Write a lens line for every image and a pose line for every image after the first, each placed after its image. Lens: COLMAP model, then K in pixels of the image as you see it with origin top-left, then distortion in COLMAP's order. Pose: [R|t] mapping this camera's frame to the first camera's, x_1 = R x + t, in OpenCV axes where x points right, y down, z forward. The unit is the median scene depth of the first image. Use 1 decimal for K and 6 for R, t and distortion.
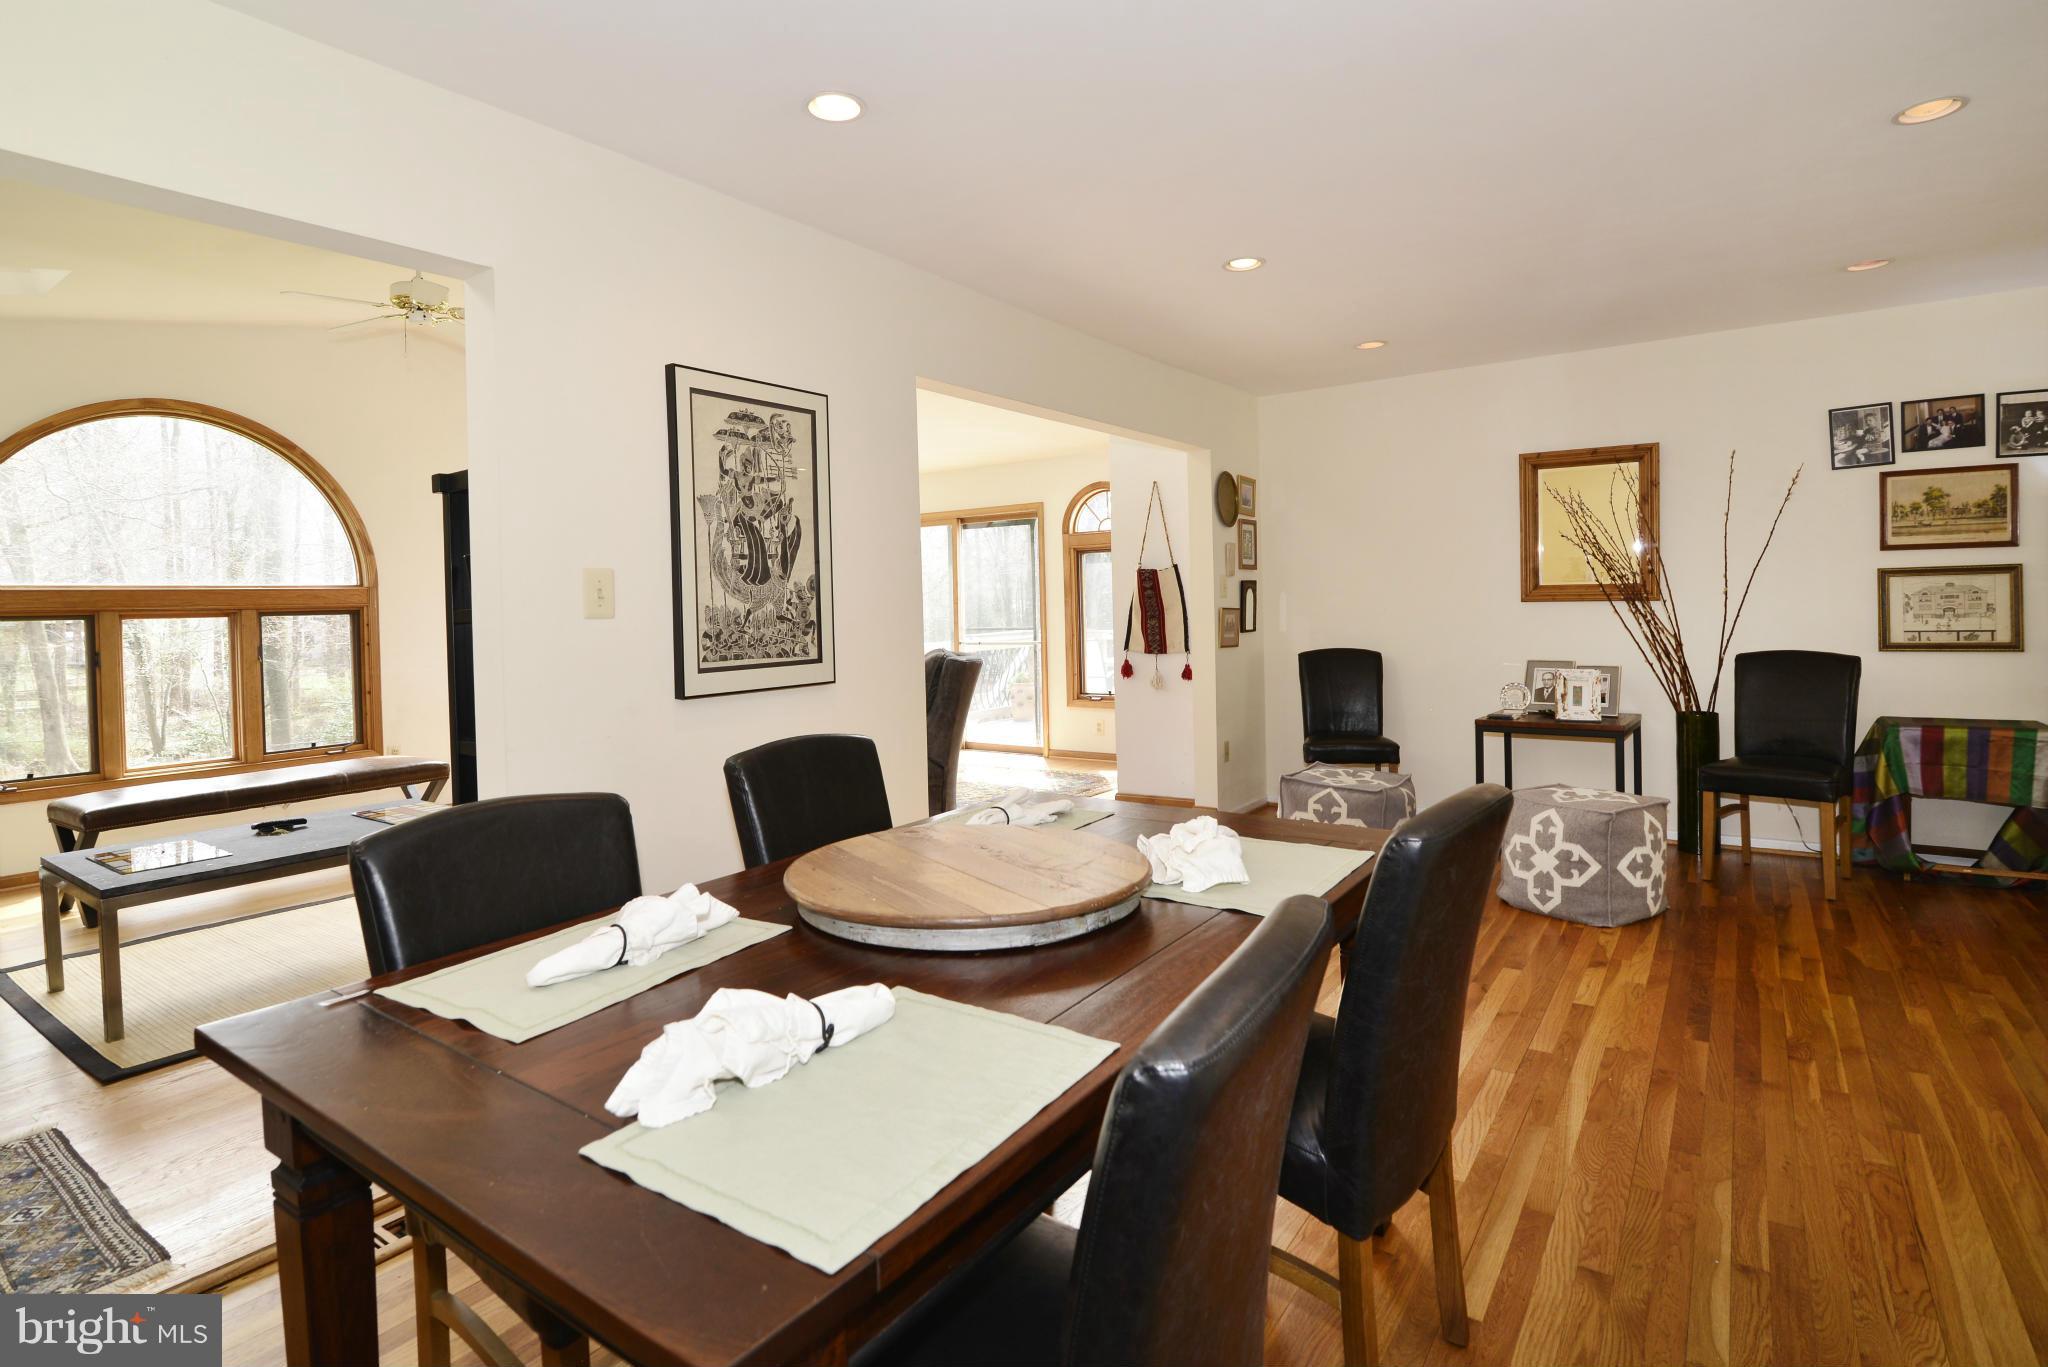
lens RADIAL K [[1027.7, 0, 1014.7], [0, 1027.7, 614.7], [0, 0, 1]] dist [-0.000029, -0.000667]
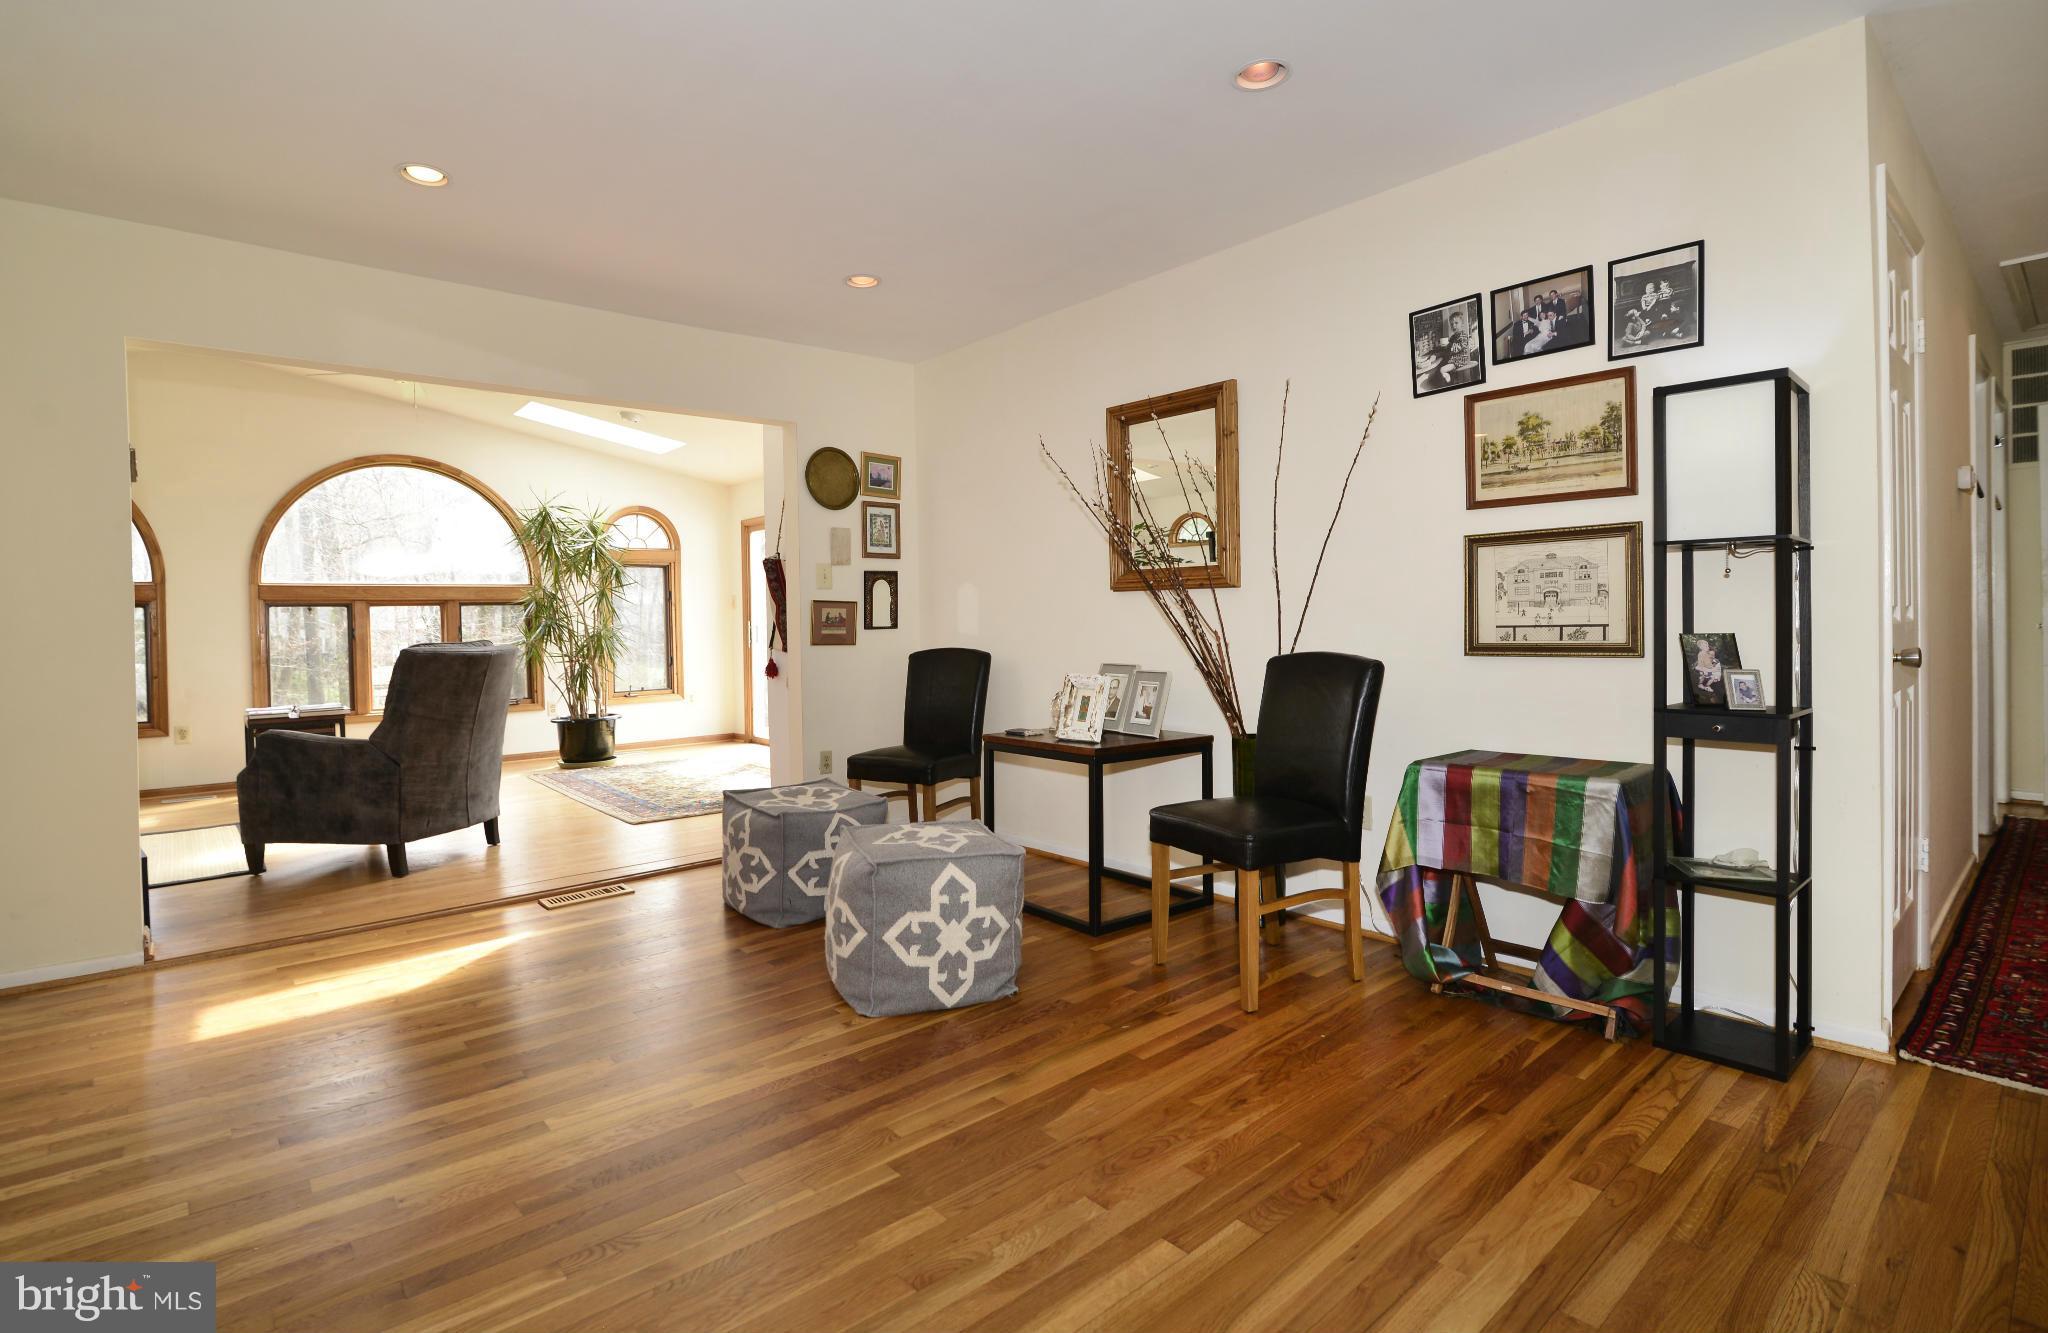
lens RADIAL K [[957.2, 0, 972.3], [0, 957.2, 627.1], [0, 0, 1]] dist [-0.004624, -0.000498]
pose [[0.967716, 0.008915, -0.251884, 0.720395], [-0.009540, 0.999954, -0.001260, 0.021671], [0.251862, 0.003622, 0.967756, 0.310678]]
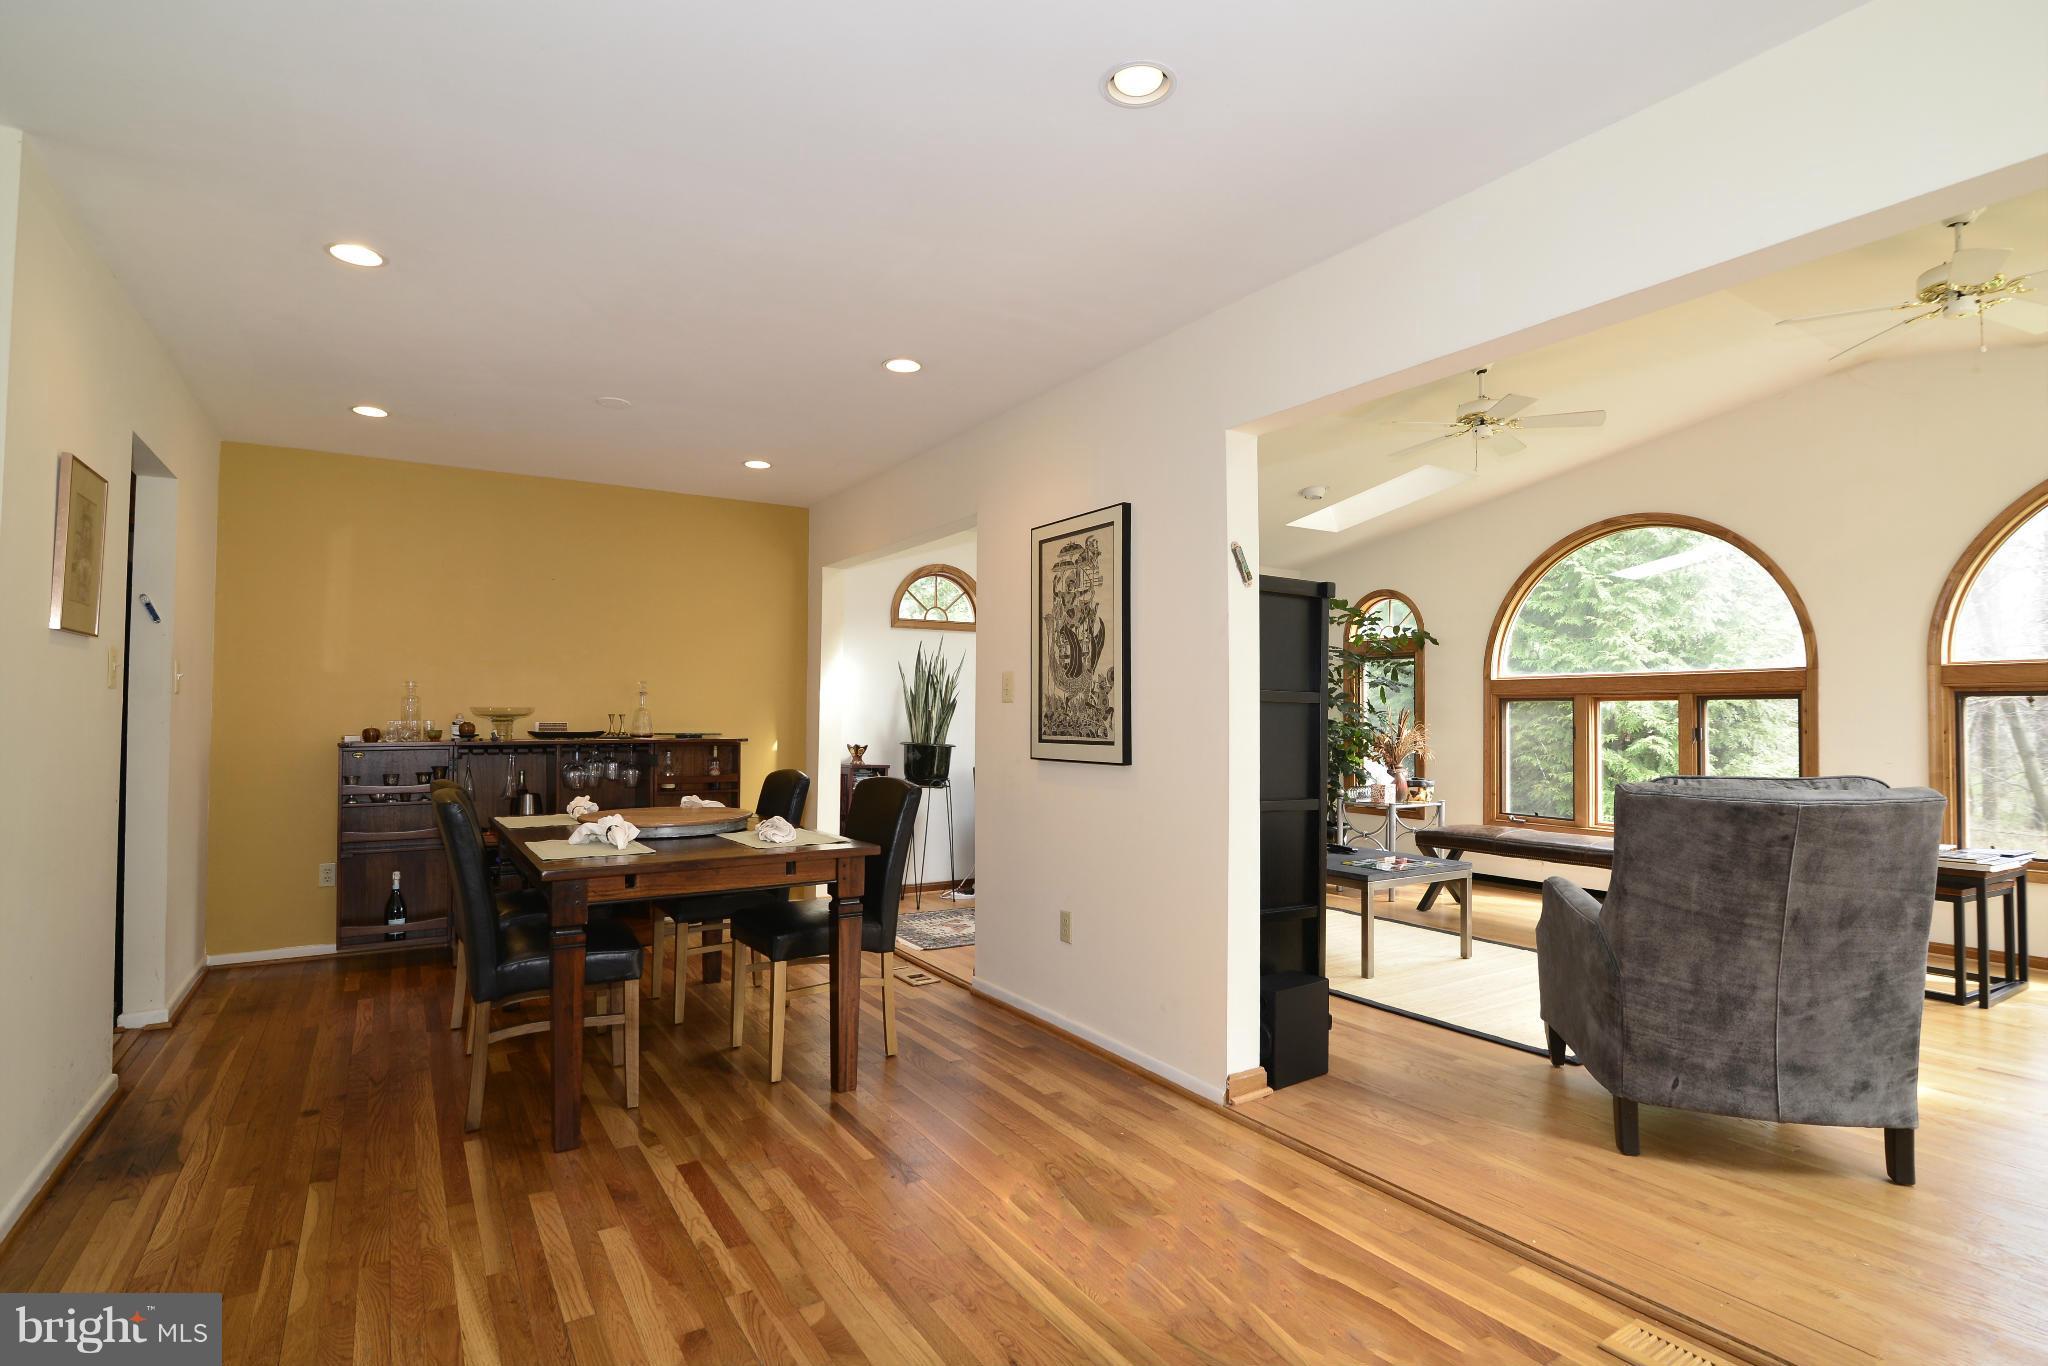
lens RADIAL K [[1032.7, 0, 1024.0], [0, 1032.7, 683.0], [0, 0, 1]] dist [-0.012564, -0.000124]
pose [[-0.391579, -0.005956, -0.920125, 0.659821], [-0.002461, 0.999982, -0.005426, -0.011044], [0.920141, 0.000140, -0.391587, 1.009712]]
